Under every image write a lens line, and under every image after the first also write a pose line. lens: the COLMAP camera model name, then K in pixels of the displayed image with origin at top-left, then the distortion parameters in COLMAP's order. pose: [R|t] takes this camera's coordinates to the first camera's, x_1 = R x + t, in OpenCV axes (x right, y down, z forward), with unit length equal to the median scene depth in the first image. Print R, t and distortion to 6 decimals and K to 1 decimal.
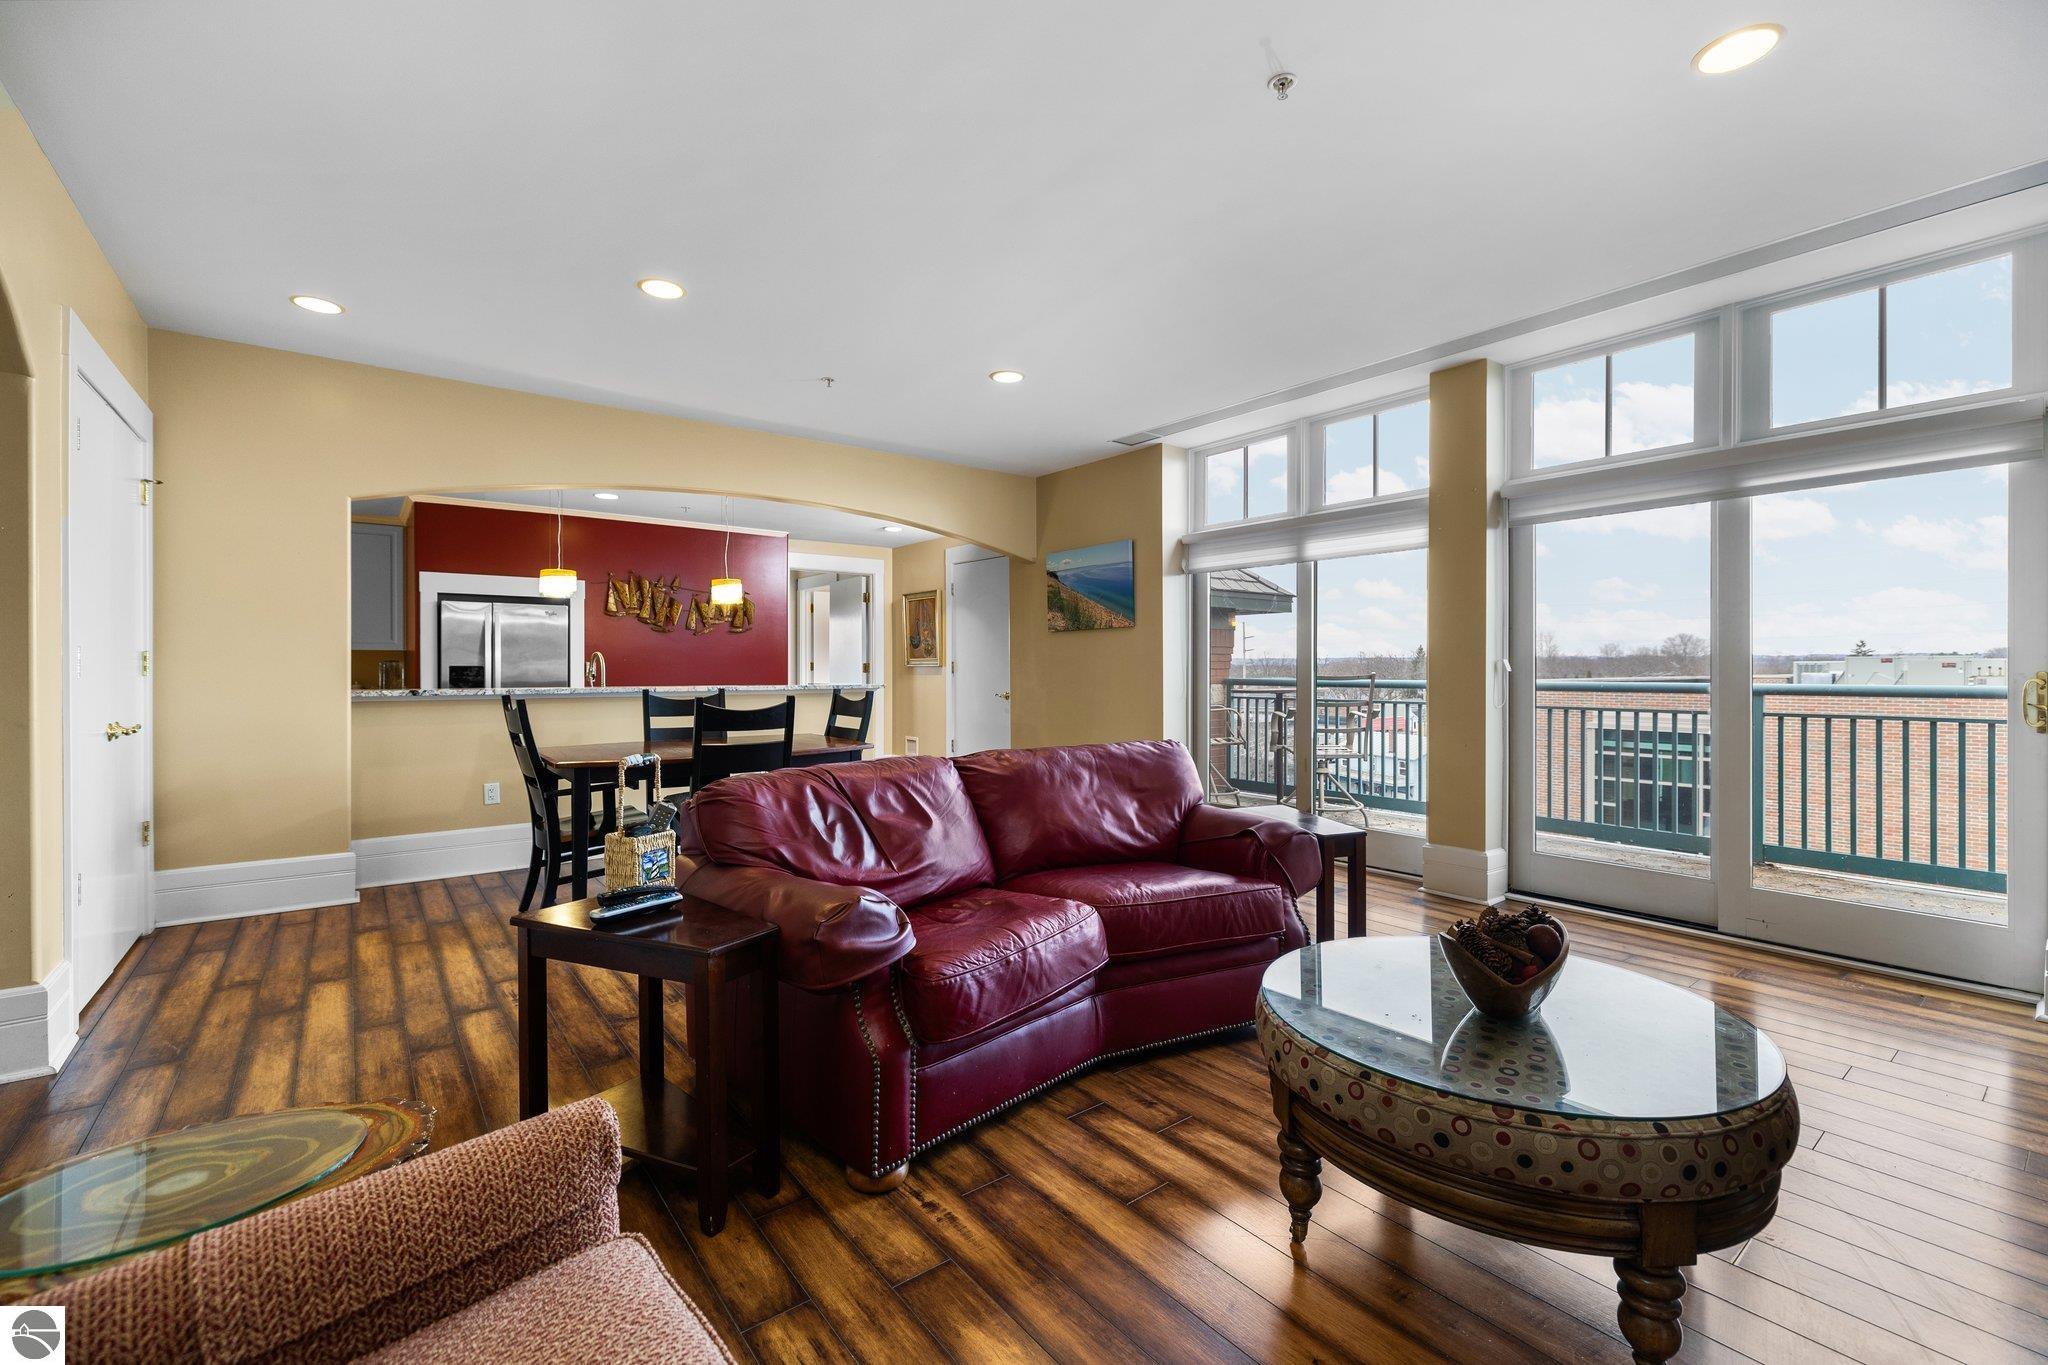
lens RADIAL K [[869.6, 0, 1027.7], [0, 869.6, 664.1], [0, 0, 1]] dist [0.000565, -0.000233]
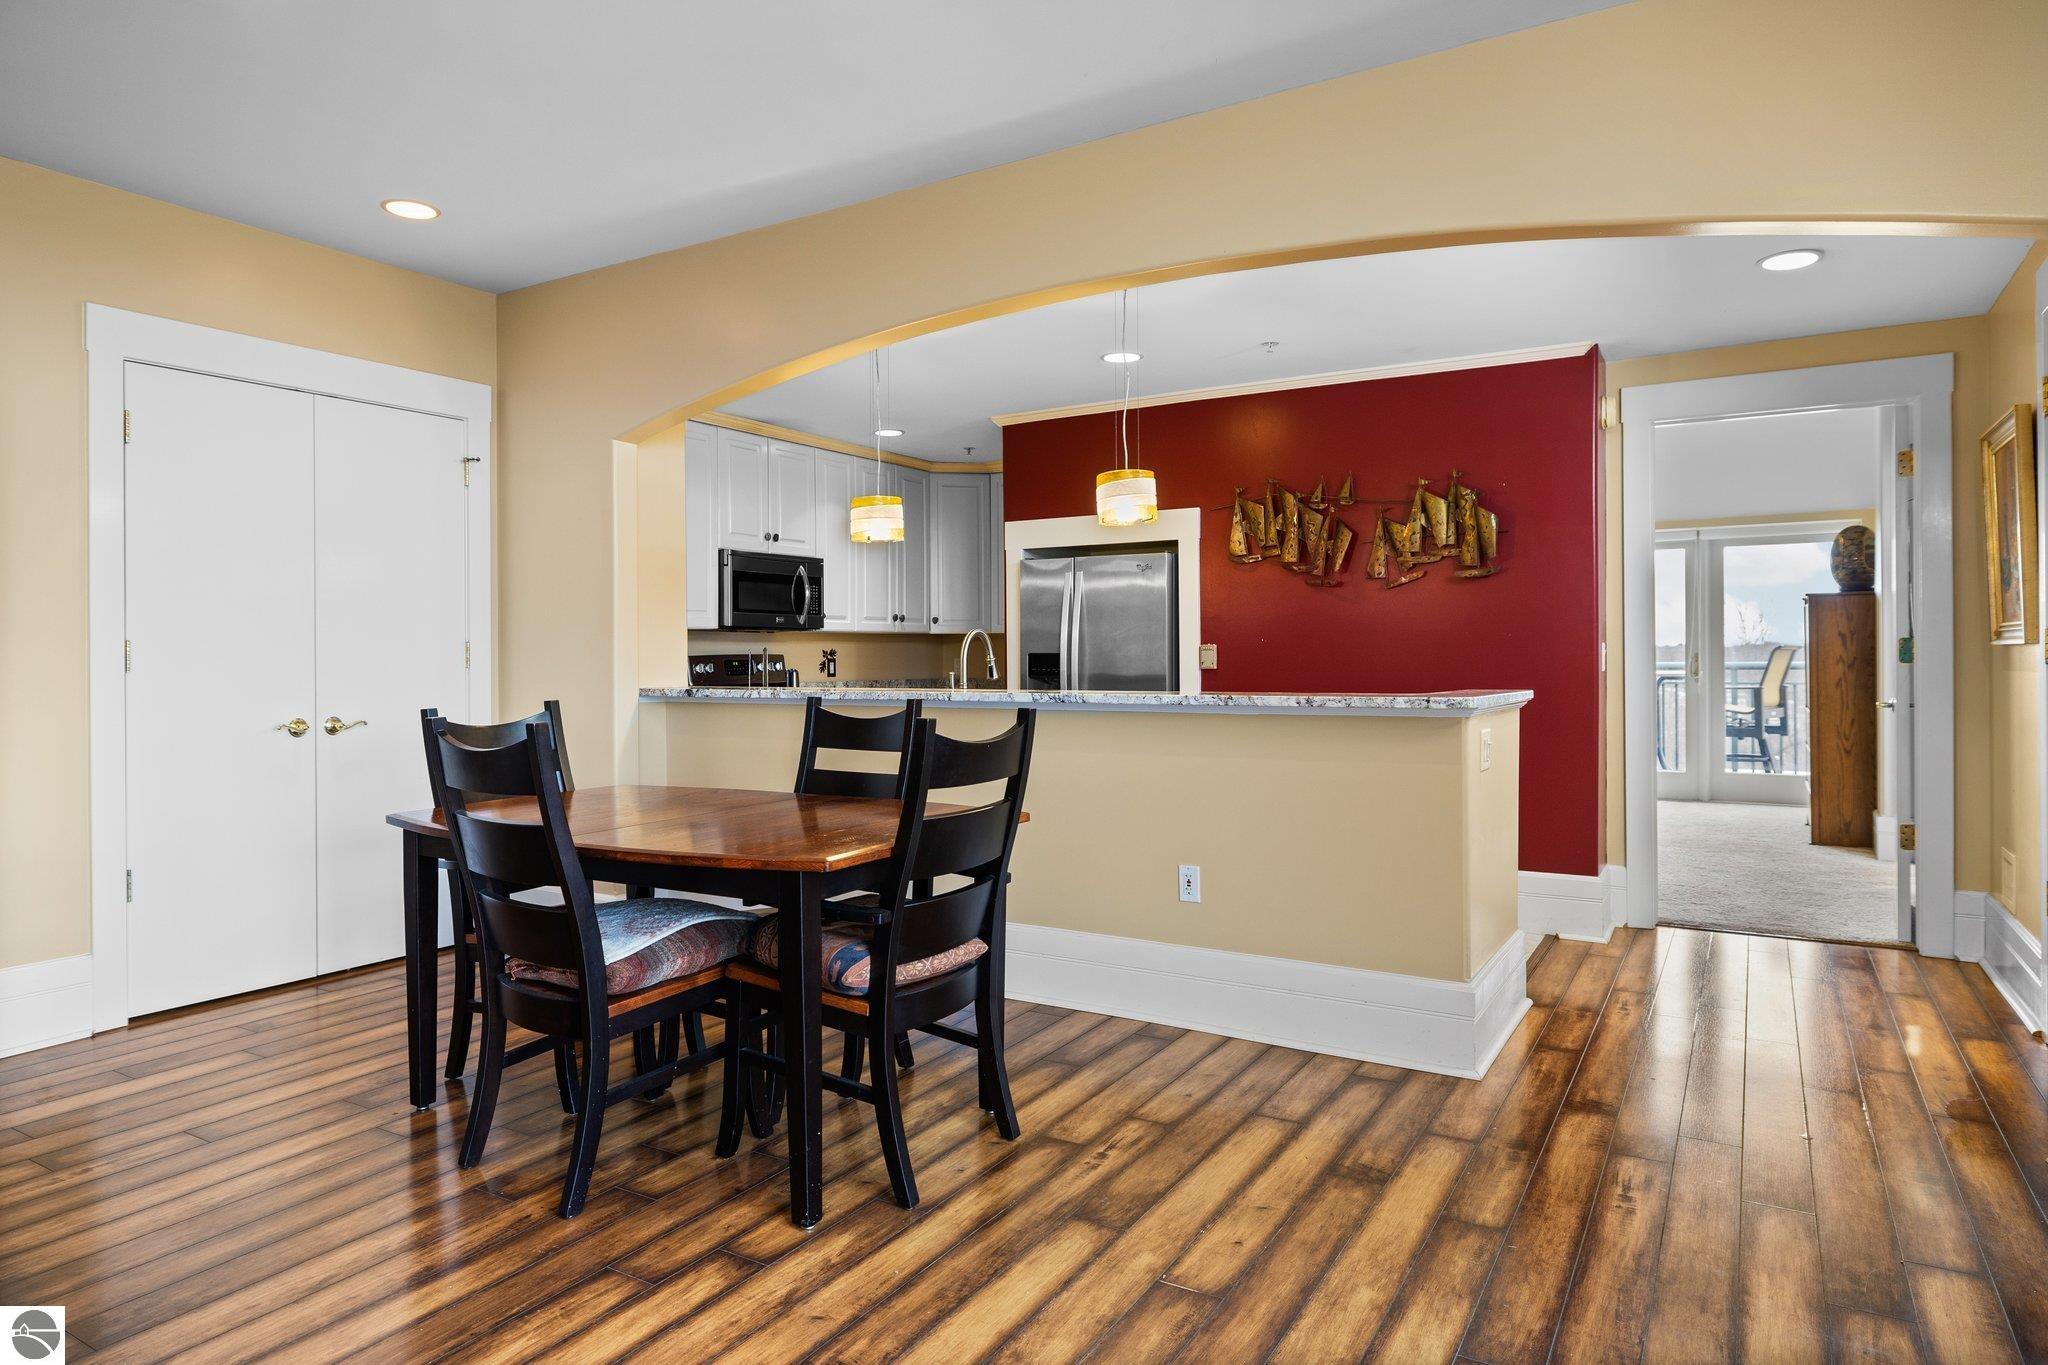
lens RADIAL K [[1224.1, 0, 1017.8], [0, 1224.1, 664.1], [0, 0, 1]] dist [-0.002063, -0.001603]
pose [[0.359648, 0.003308, -0.933082, 0.248854], [0.011301, 0.999905, 0.007901, 0.003017], [0.933020, -0.013386, 0.359576, 0.638023]]
